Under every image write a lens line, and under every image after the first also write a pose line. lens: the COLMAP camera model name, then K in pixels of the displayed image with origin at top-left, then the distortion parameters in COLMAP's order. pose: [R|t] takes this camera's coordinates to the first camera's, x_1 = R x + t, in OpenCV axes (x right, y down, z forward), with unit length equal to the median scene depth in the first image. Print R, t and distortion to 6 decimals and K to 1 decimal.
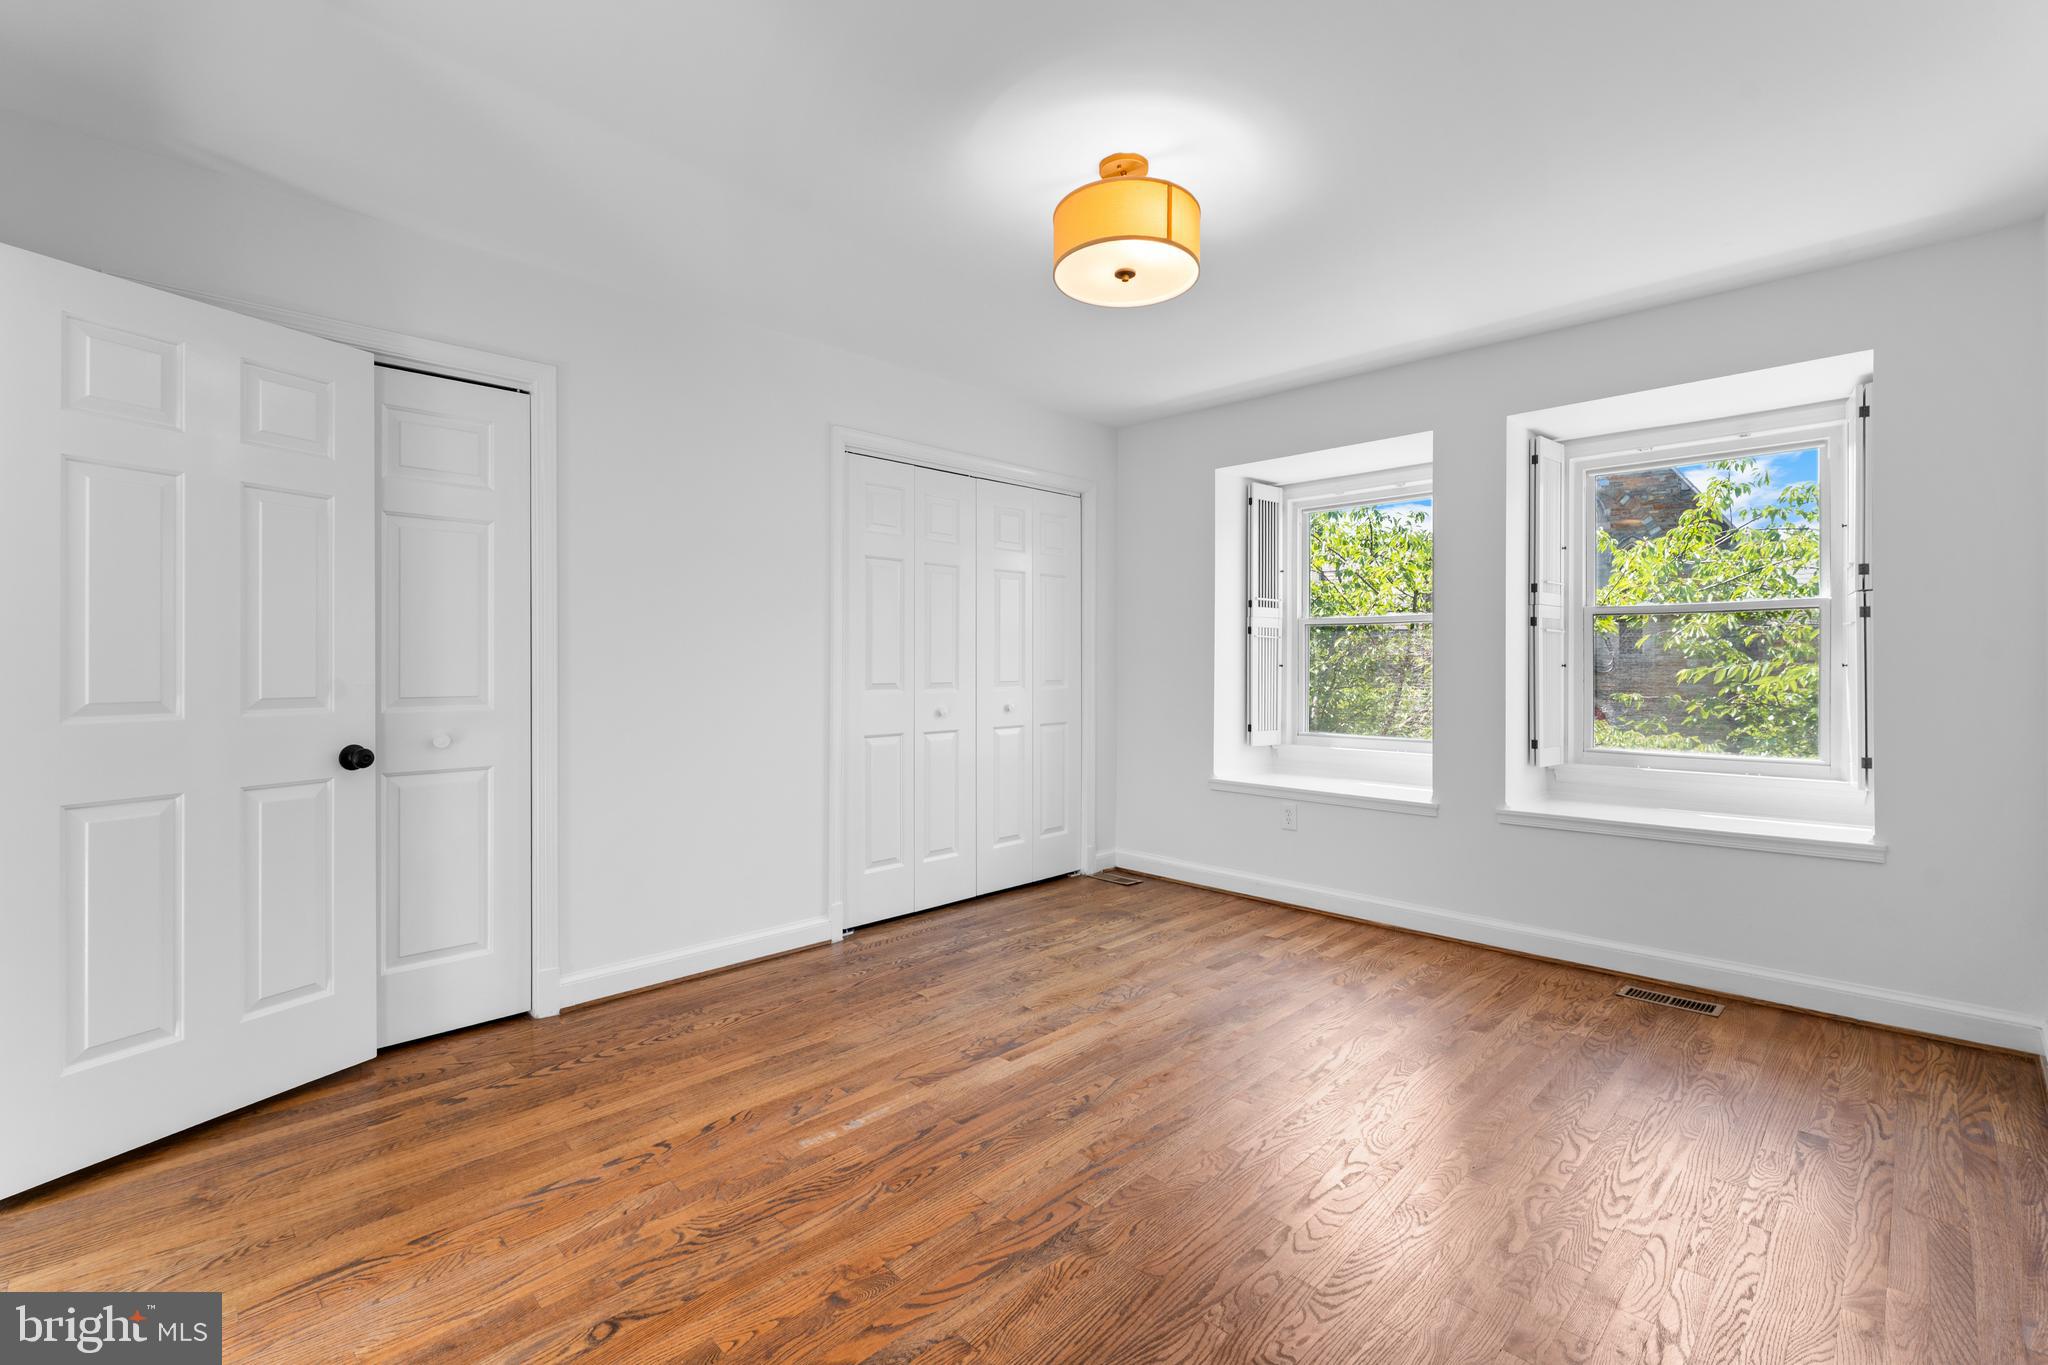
lens RADIAL K [[894.6, 0, 1045.2], [0, 894.6, 653.2], [0, 0, 1]] dist [-0.000563, 0.000069]
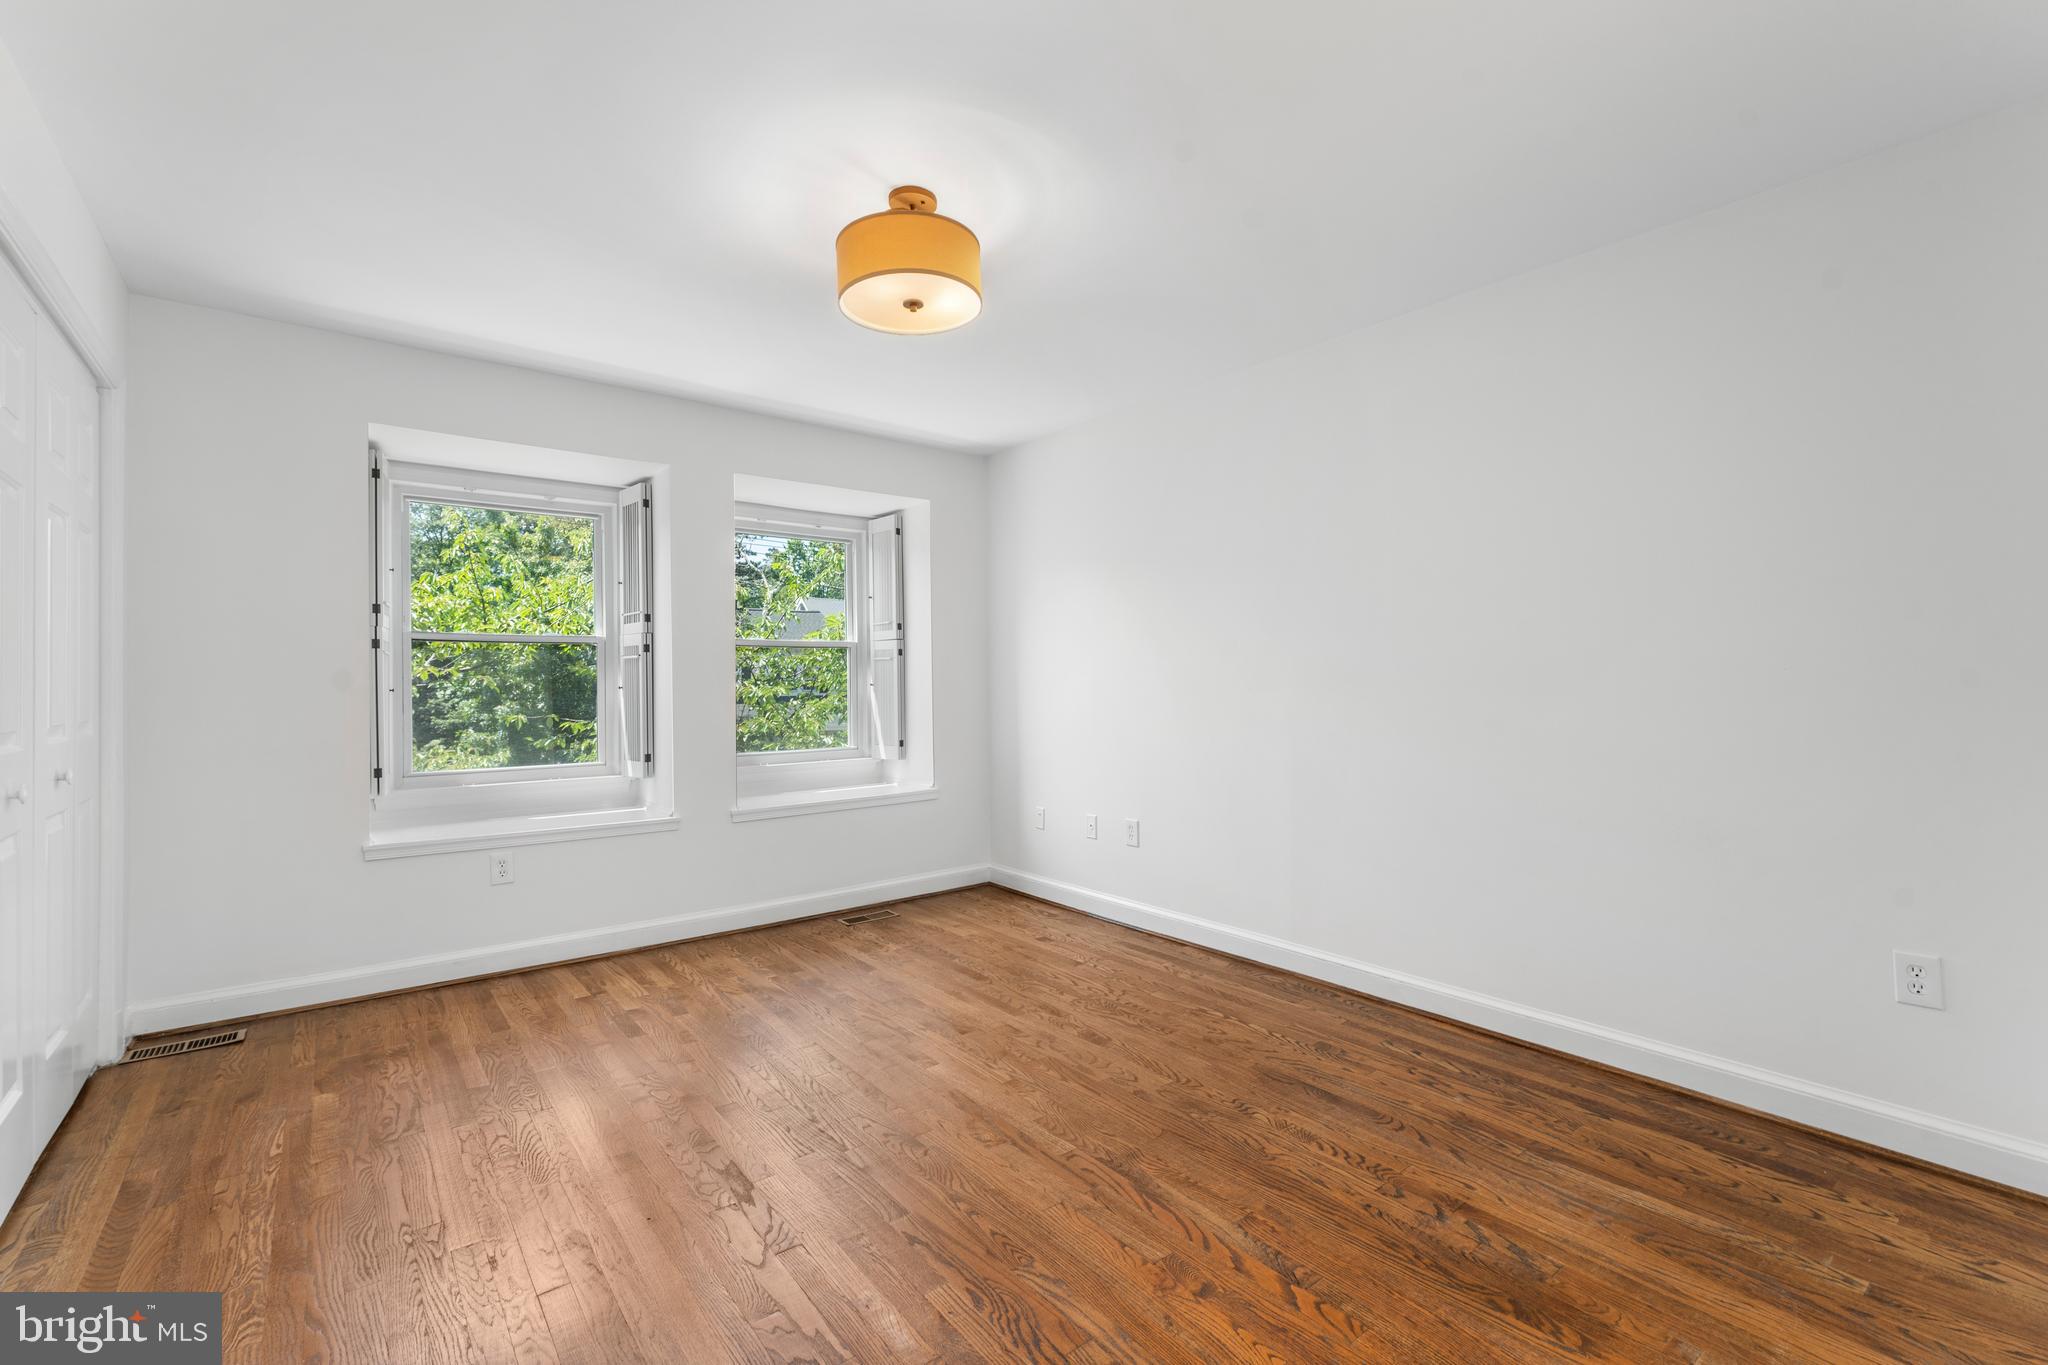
lens RADIAL K [[878.4, 0, 1020.3], [0, 878.4, 677.7], [0, 0, 1]] dist [-0.002352, -0.000295]
pose [[0.140184, 0.003676, 0.990119, -0.713550], [-0.002611, 0.999991, -0.003343, 0.006477], [-0.990122, -0.002117, 0.140192, 0.597449]]
